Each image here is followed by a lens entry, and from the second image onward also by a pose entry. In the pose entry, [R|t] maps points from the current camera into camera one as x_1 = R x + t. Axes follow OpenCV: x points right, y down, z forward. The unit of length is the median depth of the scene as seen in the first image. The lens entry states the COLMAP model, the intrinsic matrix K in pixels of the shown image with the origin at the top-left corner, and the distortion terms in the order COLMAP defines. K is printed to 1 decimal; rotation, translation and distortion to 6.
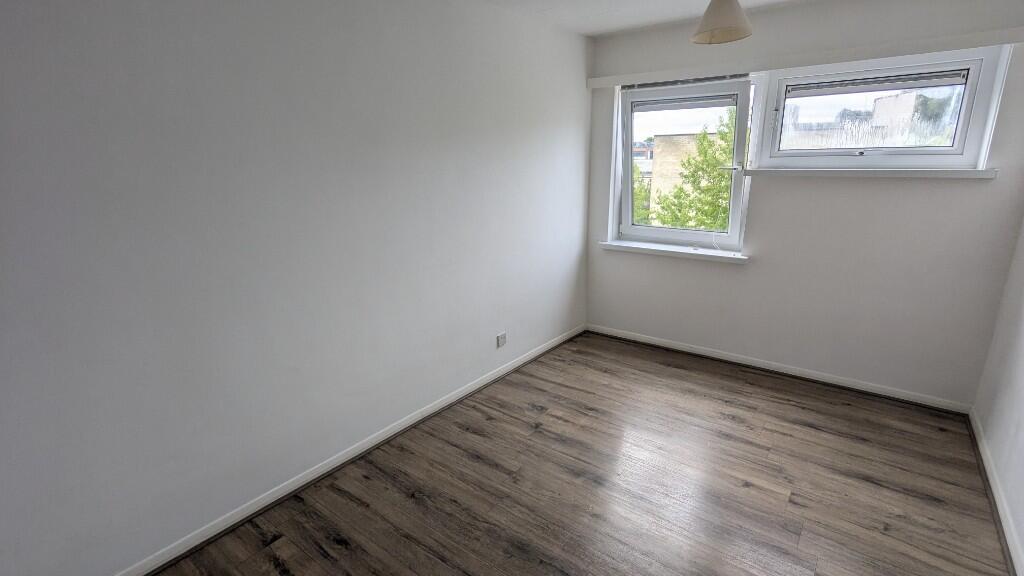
lens RADIAL K [[487.1, 0, 511.3], [0, 487.1, 291.8], [0, 0, 1]] dist [0.005756, 0.001985]
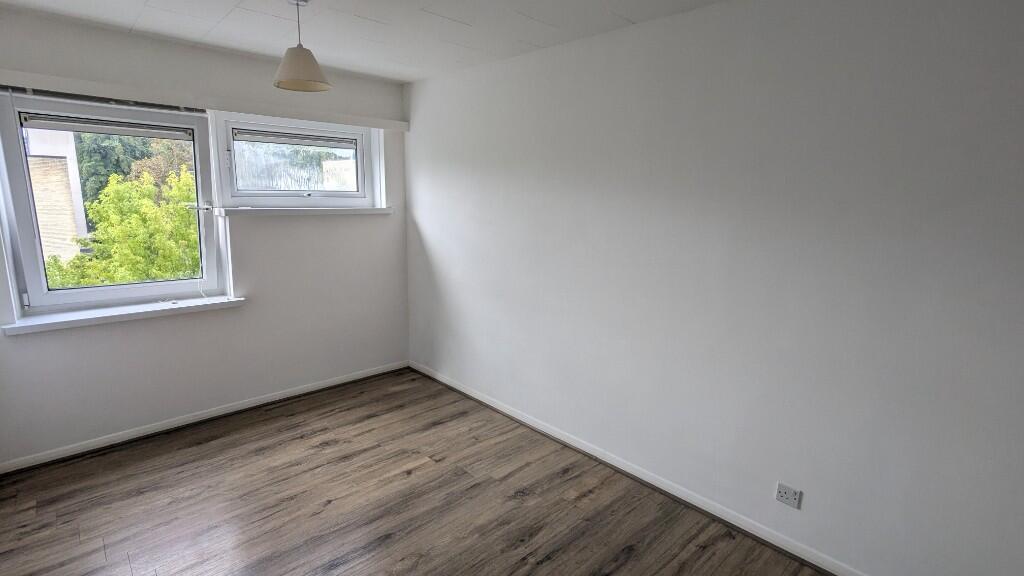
lens RADIAL K [[487.1, 0, 511.6], [0, 487.1, 288.8], [0, 0, 1]] dist [0.005756, 0.001985]
pose [[0.162286, -0.177088, 0.970723, -0.410555], [0.242517, 0.960747, 0.134724, -0.099247], [-0.956477, 0.213553, 0.198863, 0.324196]]
